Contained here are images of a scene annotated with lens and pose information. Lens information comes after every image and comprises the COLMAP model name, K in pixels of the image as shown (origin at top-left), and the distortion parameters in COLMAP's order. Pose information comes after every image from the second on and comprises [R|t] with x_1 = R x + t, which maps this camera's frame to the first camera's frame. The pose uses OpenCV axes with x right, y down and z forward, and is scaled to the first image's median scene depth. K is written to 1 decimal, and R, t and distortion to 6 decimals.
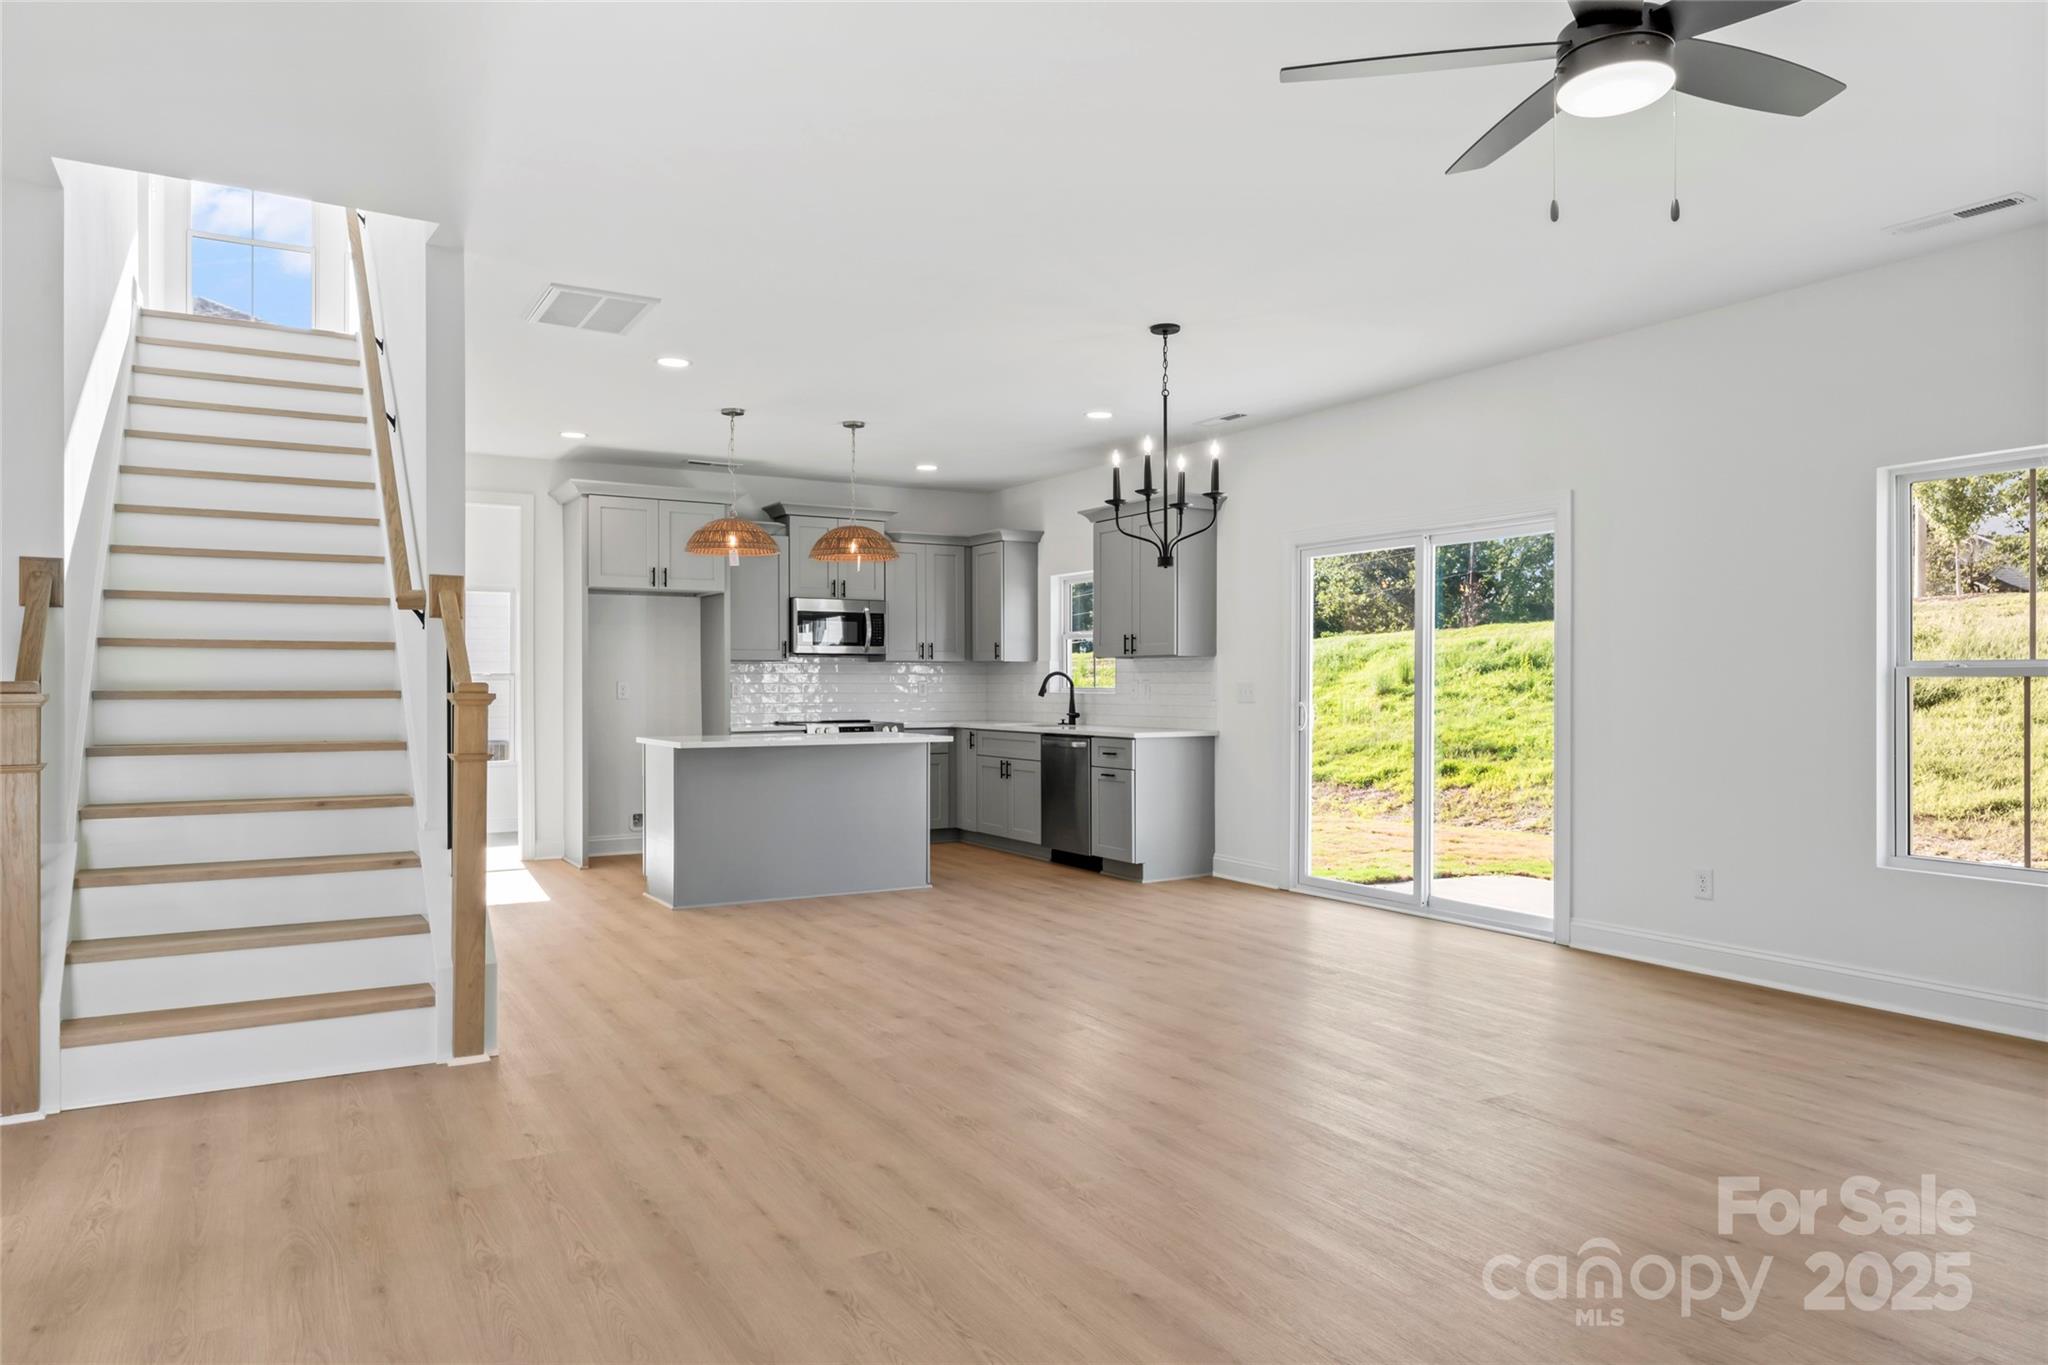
lens RADIAL K [[1309.4, 0, 1030.9], [0, 1309.4, 678.8], [0, 0, 1]] dist [0.000522, 0.000357]
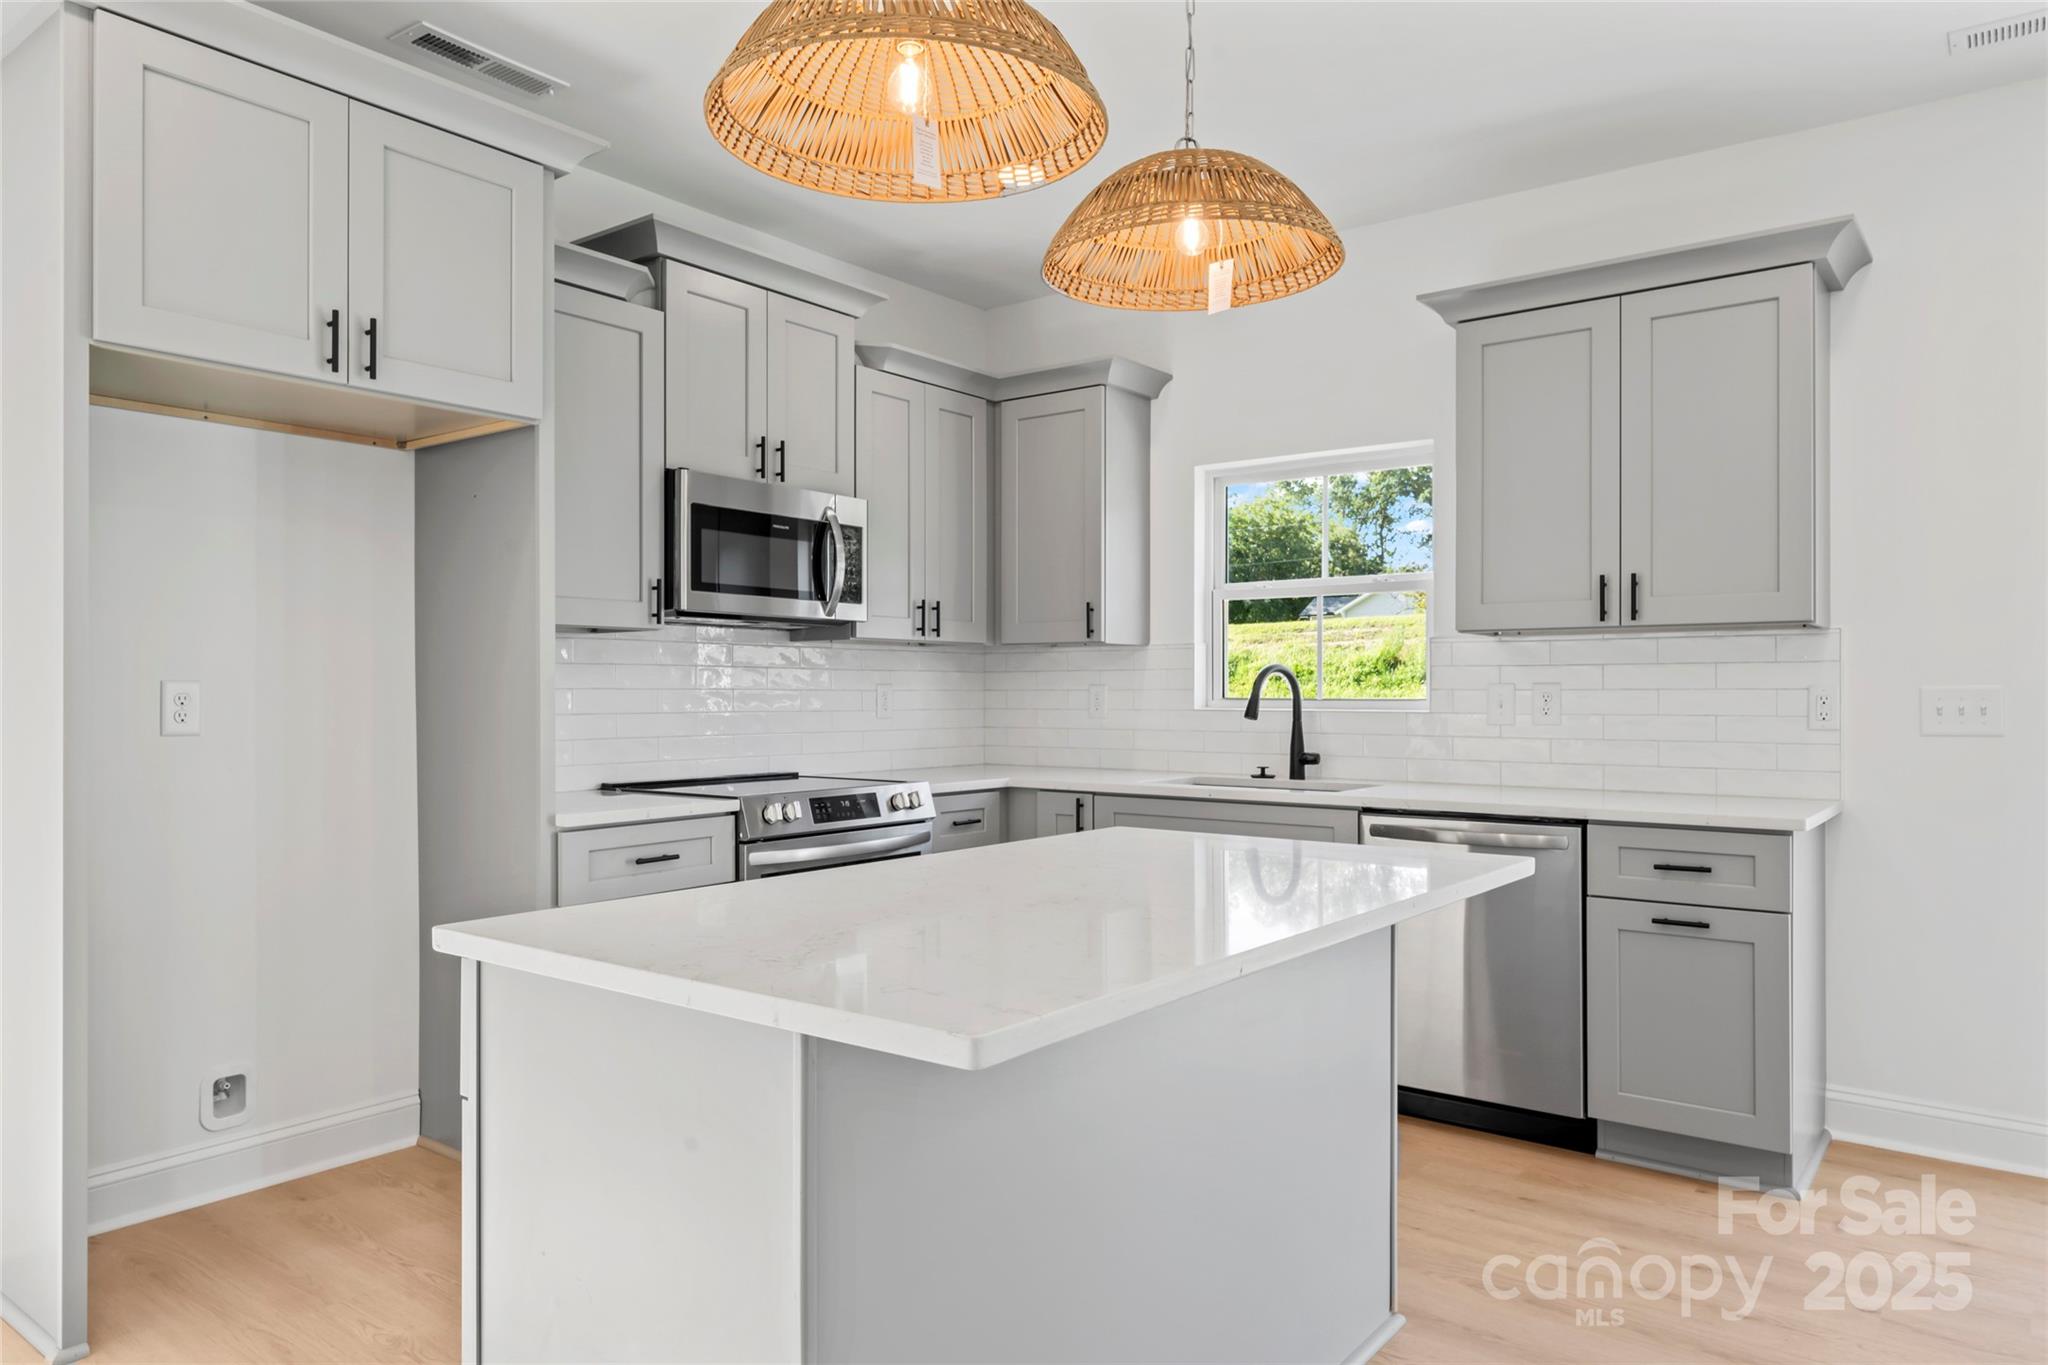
lens RADIAL K [[1309.4, 0, 1005.4], [0, 1309.4, 693.2], [0, 0, 1]] dist [0.000522, 0.000357]
pose [[0.931886, -0.001140, 0.362750, -0.231677], [-0.000275, 0.999993, 0.003850, 0.002700], [-0.362752, -0.003688, 0.931879, 0.601625]]
